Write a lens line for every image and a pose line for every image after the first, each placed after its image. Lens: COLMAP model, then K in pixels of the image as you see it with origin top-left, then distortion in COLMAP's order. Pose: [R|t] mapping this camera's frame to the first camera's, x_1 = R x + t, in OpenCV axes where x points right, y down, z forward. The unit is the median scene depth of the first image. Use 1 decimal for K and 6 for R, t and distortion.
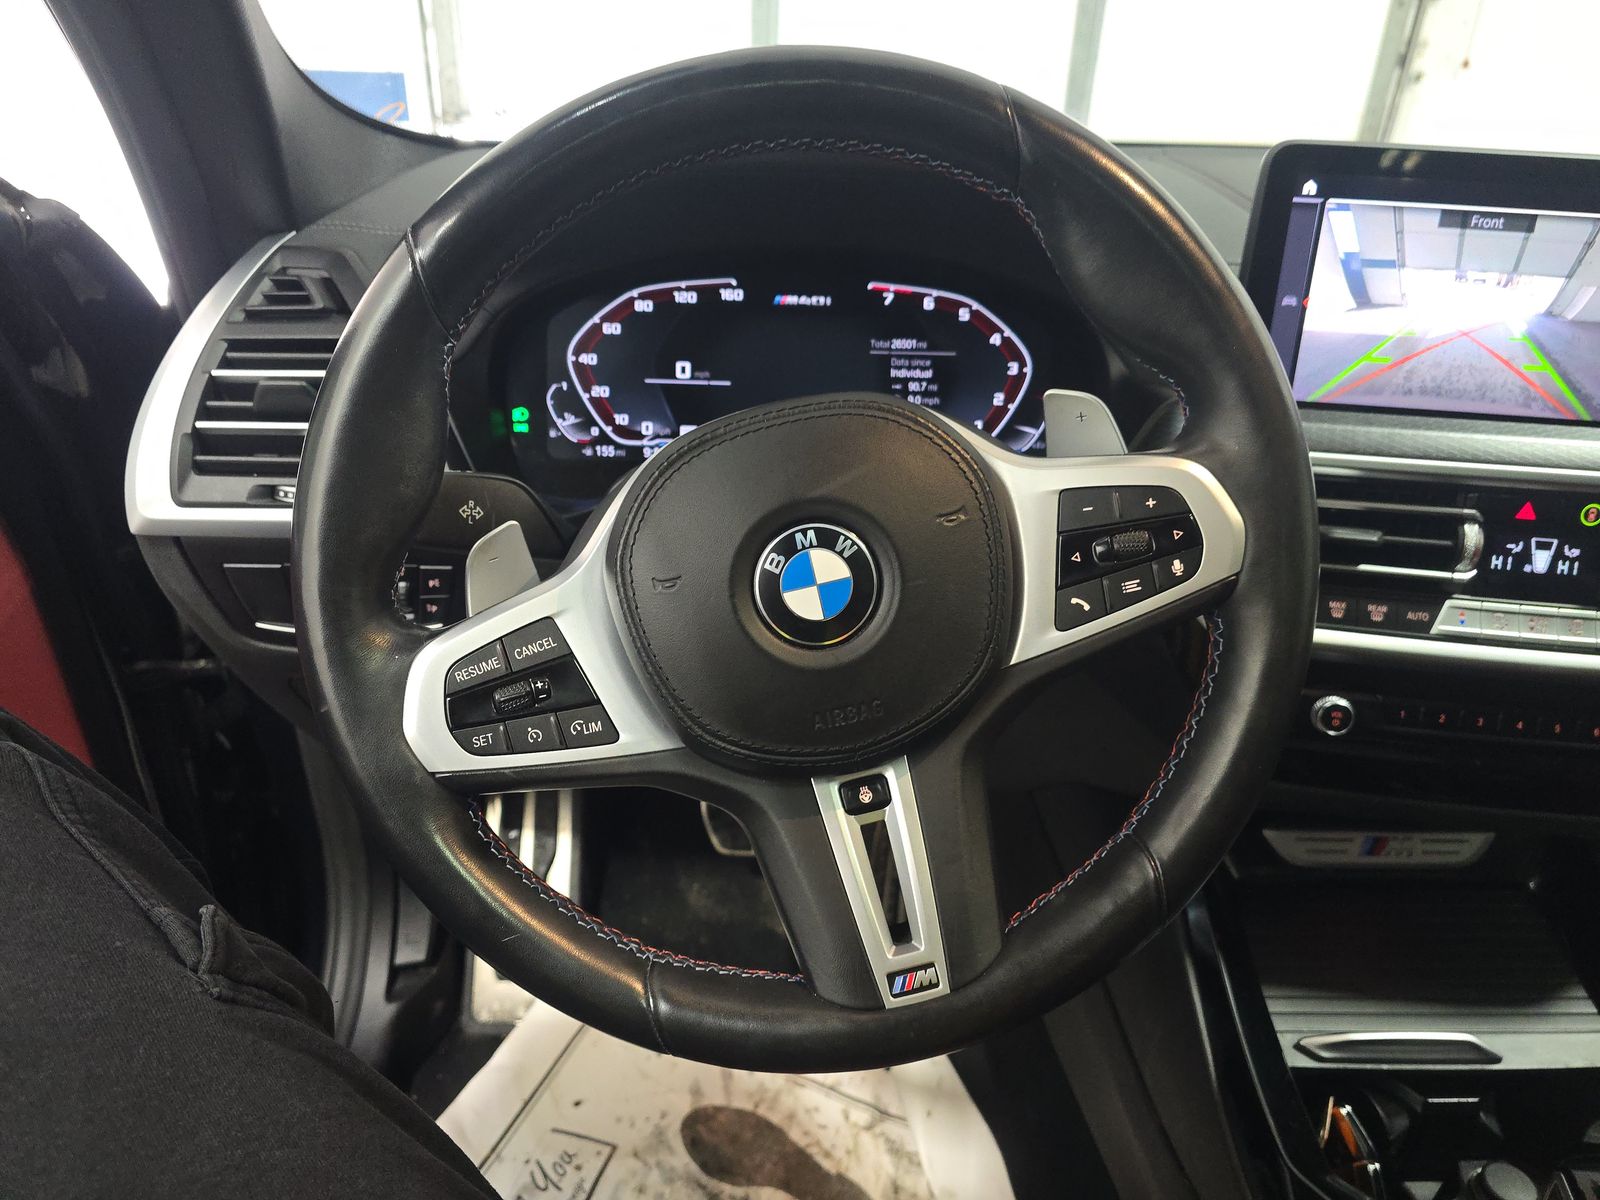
lens RADIAL K [[1086.1, 0, 800.0], [0, 1086.1, 600.0], [0, 0, 1]] dist [0.018915, -0.026927]
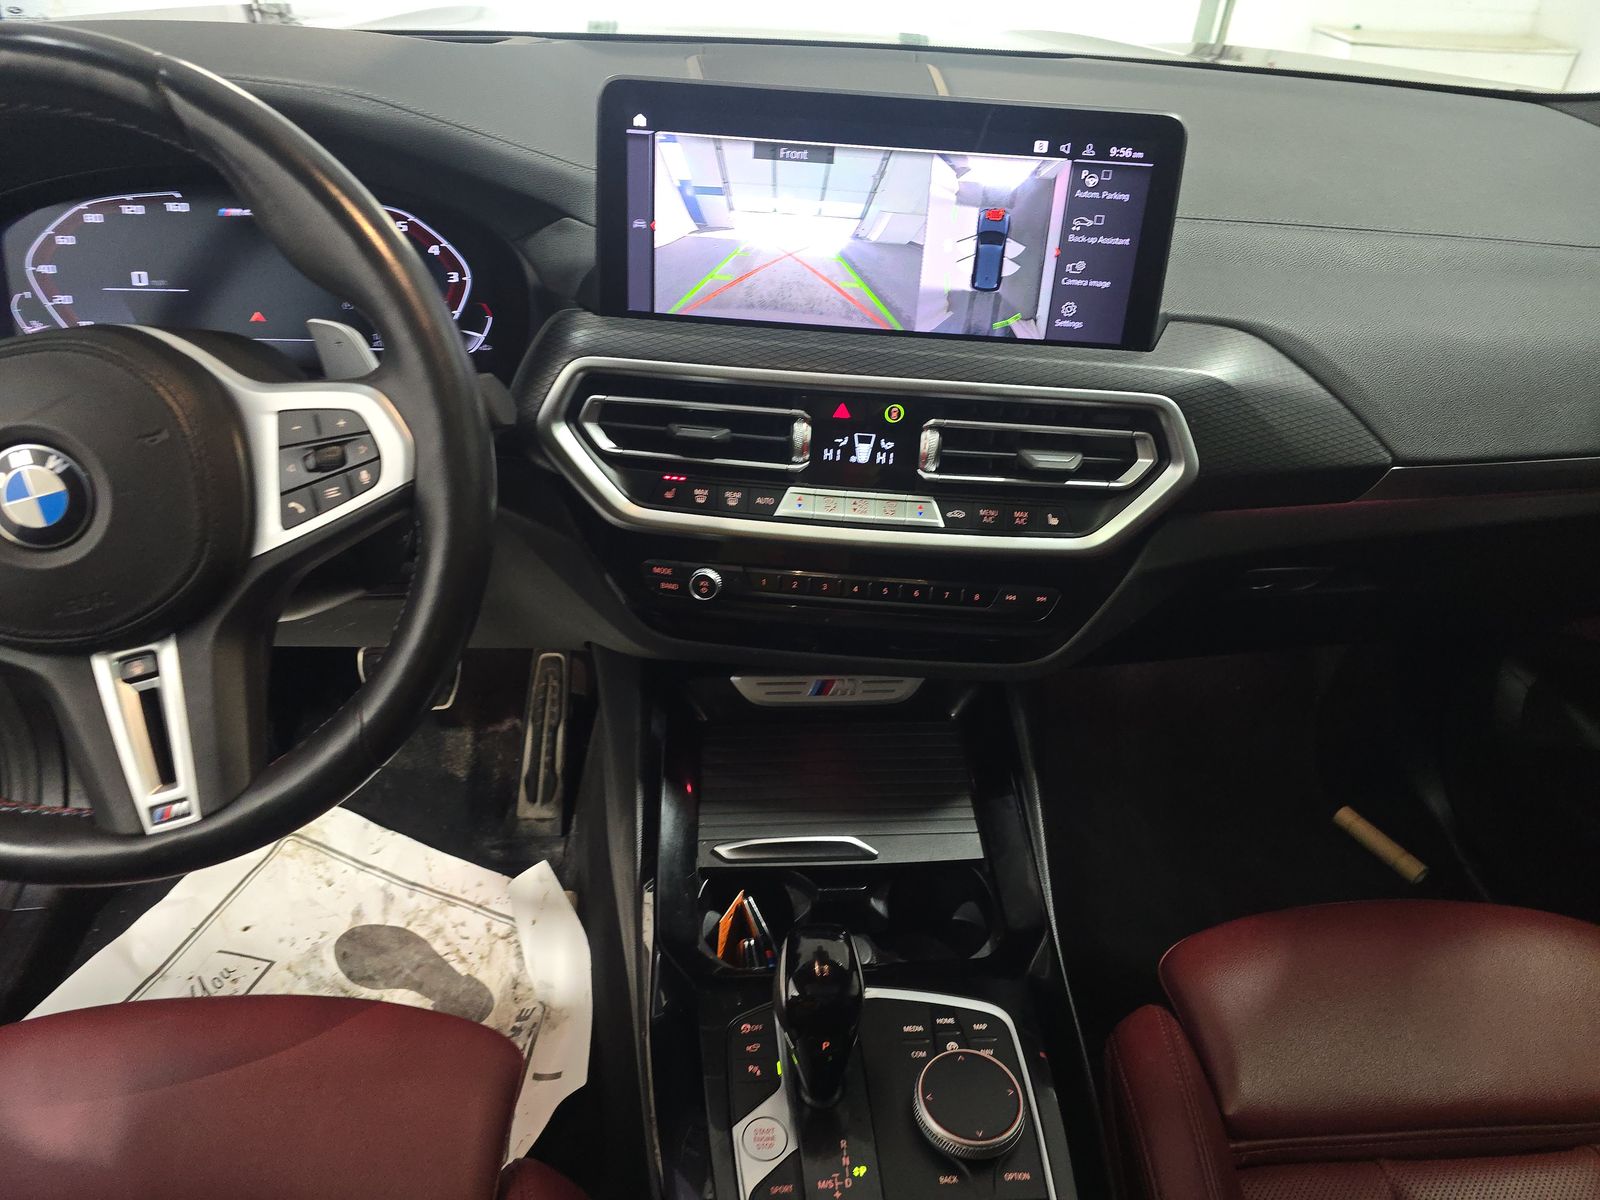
lens RADIAL K [[1070.6, 0, 820.9], [0, 1070.6, 610.1], [0, 0, 1]] dist [0.034454, -0.036426]
pose [[0.997562, -0.023213, 0.065818, 0.542485], [0.013462, 0.989356, 0.144889, -0.035135], [-0.068481, -0.143650, 0.987256, -0.172429]]
